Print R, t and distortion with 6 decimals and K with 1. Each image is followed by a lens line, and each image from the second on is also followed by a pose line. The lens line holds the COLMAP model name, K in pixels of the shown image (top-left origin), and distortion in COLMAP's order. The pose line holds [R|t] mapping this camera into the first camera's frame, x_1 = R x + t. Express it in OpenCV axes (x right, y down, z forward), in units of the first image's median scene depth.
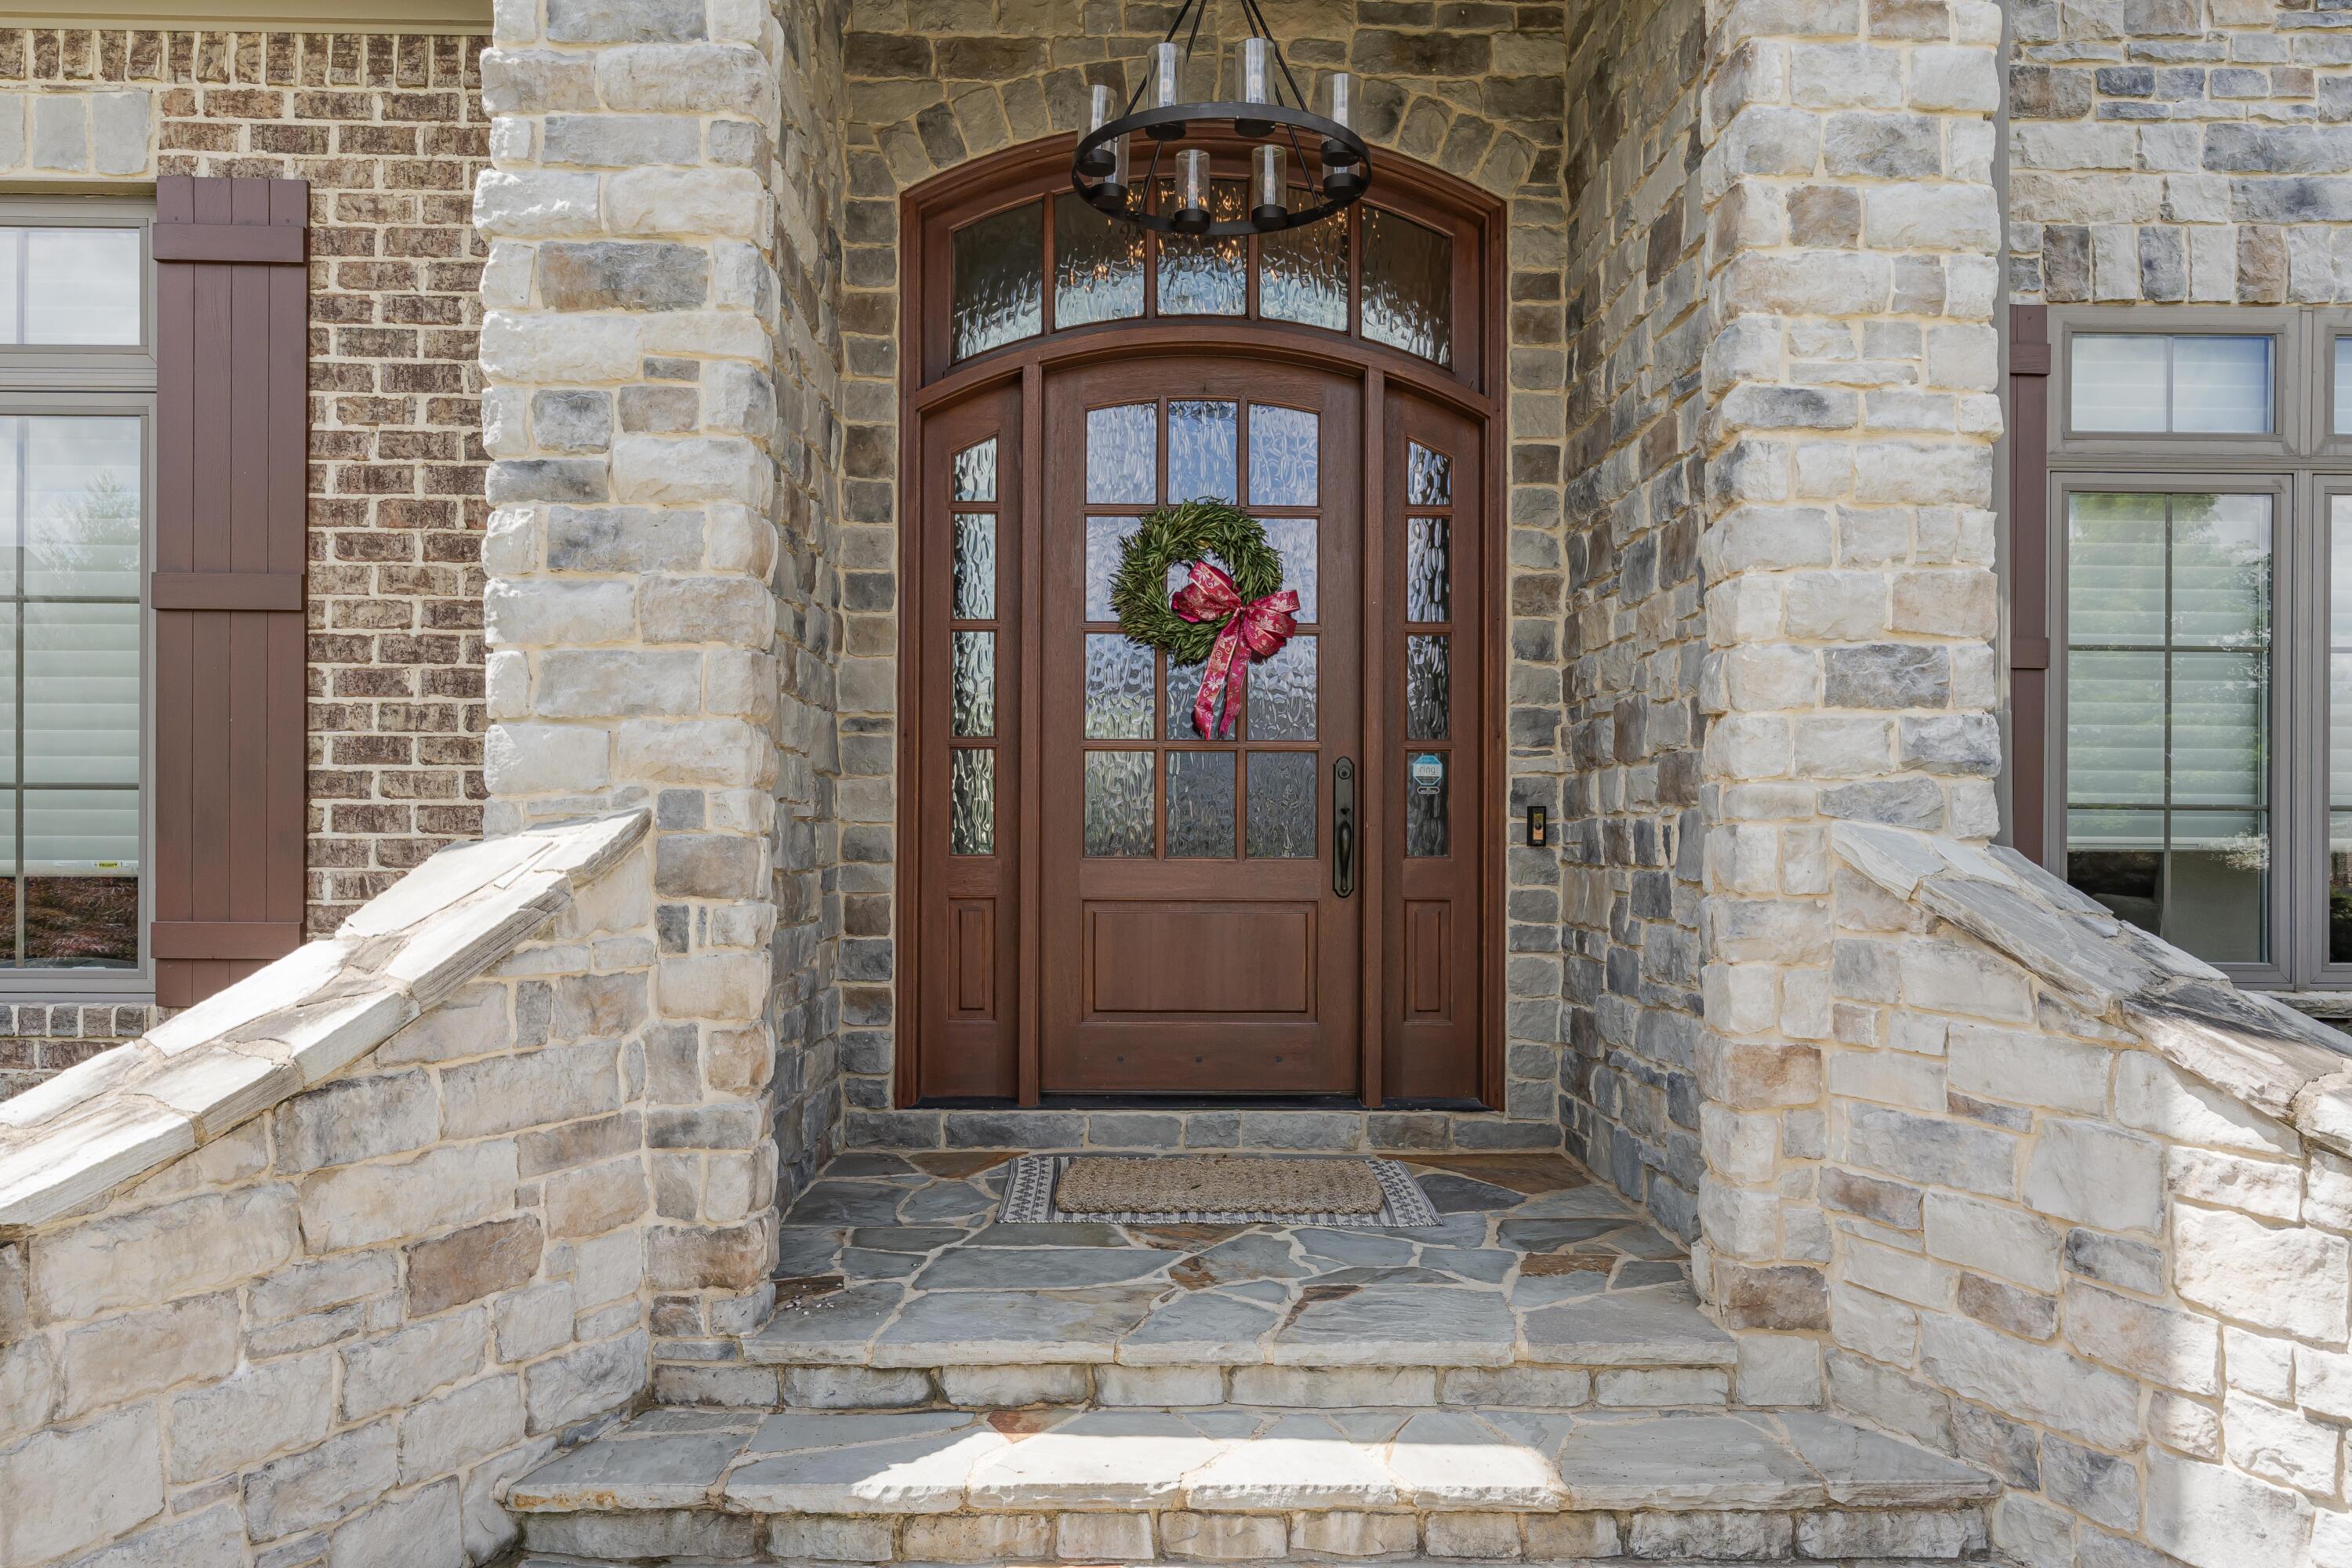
lens RADIAL K [[1617.5, 0, 1170.2], [0, 1617.5, 828.1], [0, 0, 1]] dist [0.008046, -0.000808]
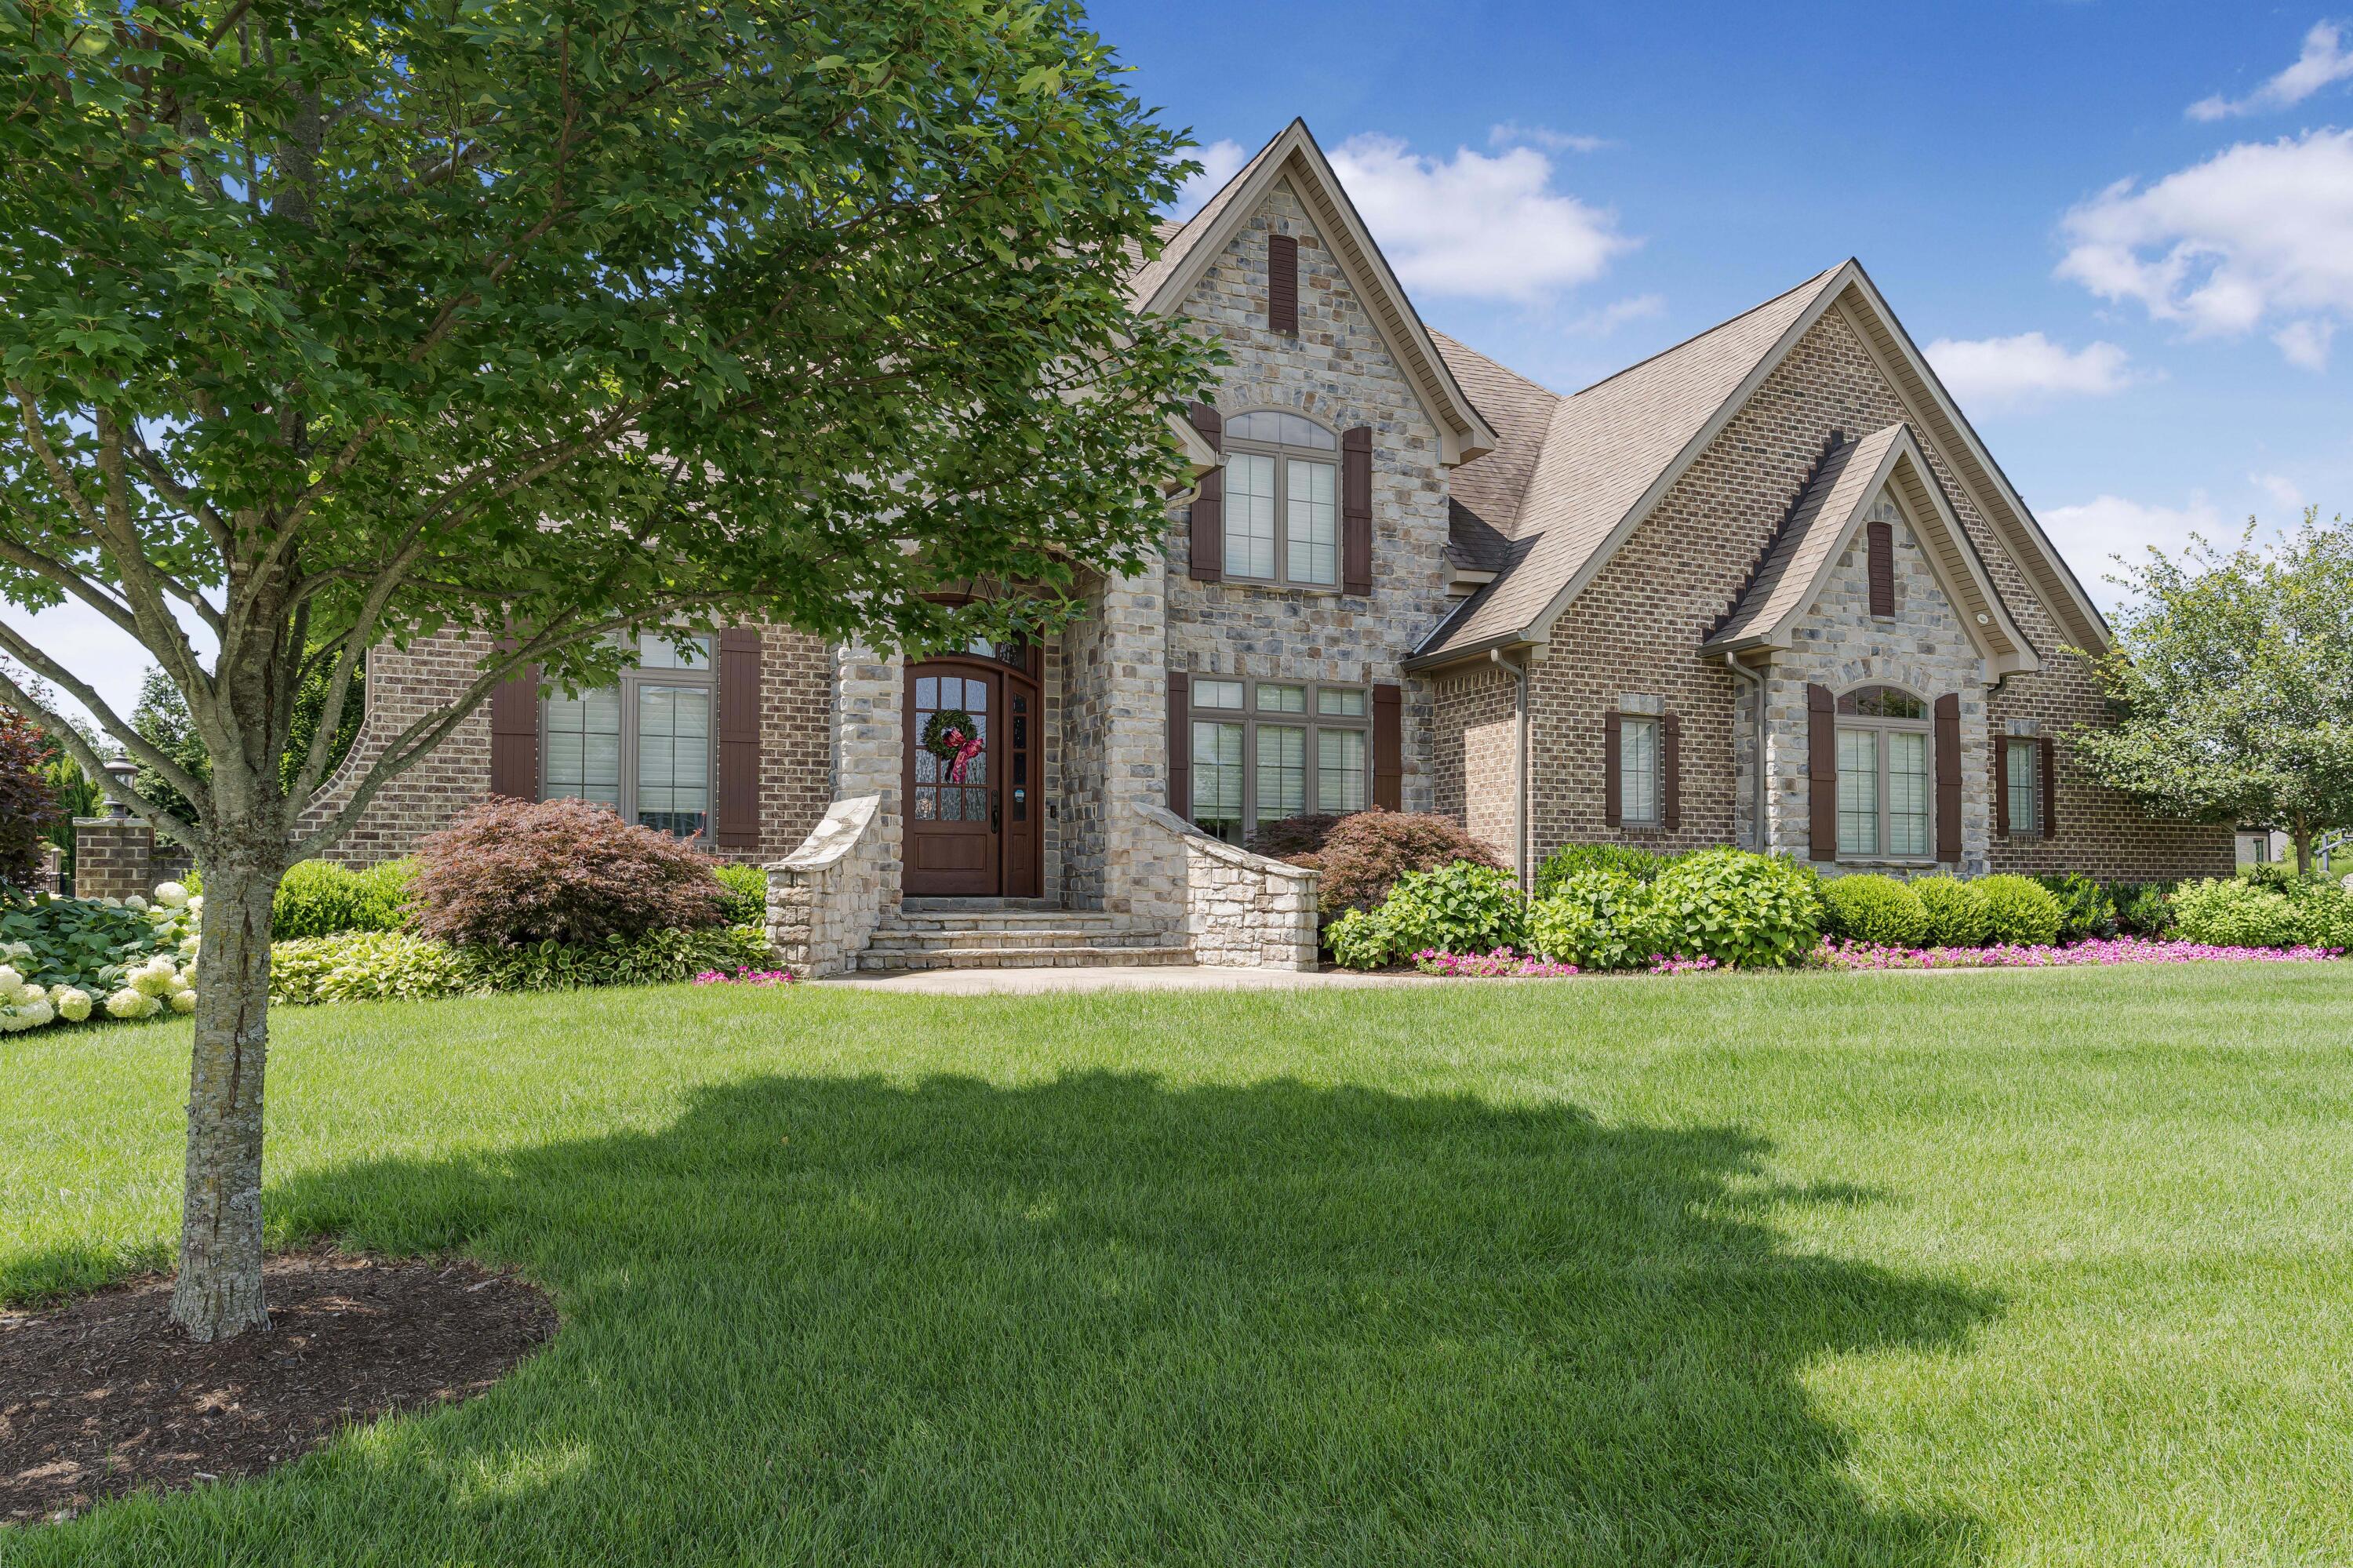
lens RADIAL K [[1569.3, 0, 1176.3], [0, 1569.3, 789.3], [0, 0, 1]] dist [-0.000202, -0.000010]
pose [[0.924151, 0.021614, 0.381416, -1.025211], [0.003766, 0.997834, -0.065671, 0.220532], [-0.382009, 0.062127, 0.922068, -2.757898]]
